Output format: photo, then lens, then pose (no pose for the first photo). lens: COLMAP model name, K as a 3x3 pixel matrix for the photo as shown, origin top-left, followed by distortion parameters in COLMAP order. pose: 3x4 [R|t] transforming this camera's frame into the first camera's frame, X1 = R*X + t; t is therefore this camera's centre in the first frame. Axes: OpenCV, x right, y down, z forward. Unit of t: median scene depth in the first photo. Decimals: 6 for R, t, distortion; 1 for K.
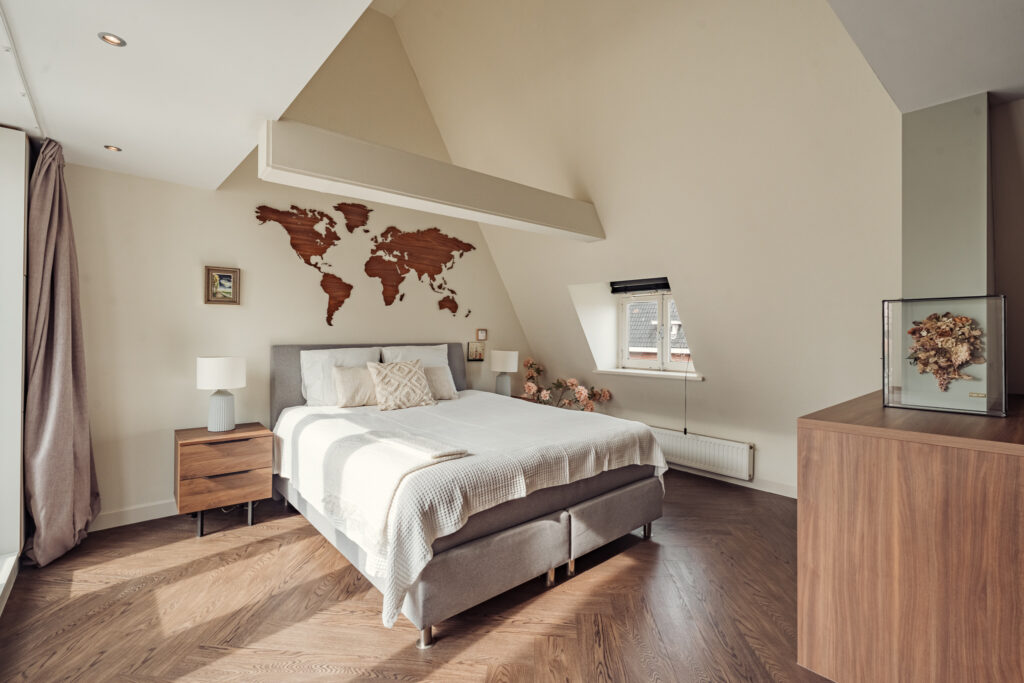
lens RADIAL K [[467.5, 0, 514.1], [0, 467.5, 328.9], [0, 0, 1]] dist [0.001132, 0.000224]
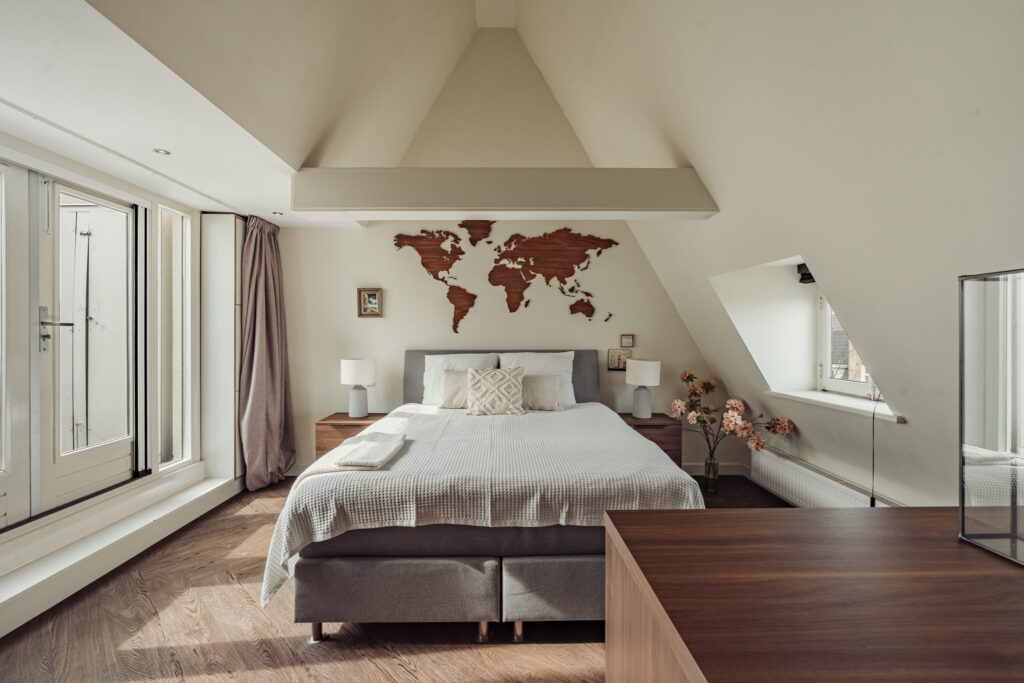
lens RADIAL K [[467.0, 0, 511.9], [0, 467.0, 331.5], [0, 0, 1]] dist [-0.002568, -0.000203]
pose [[0.763991, -0.006693, -0.645192, 0.419304], [0.009404, 0.999955, 0.000762, -0.009862], [0.645159, -0.006650, 0.764020, 0.242671]]
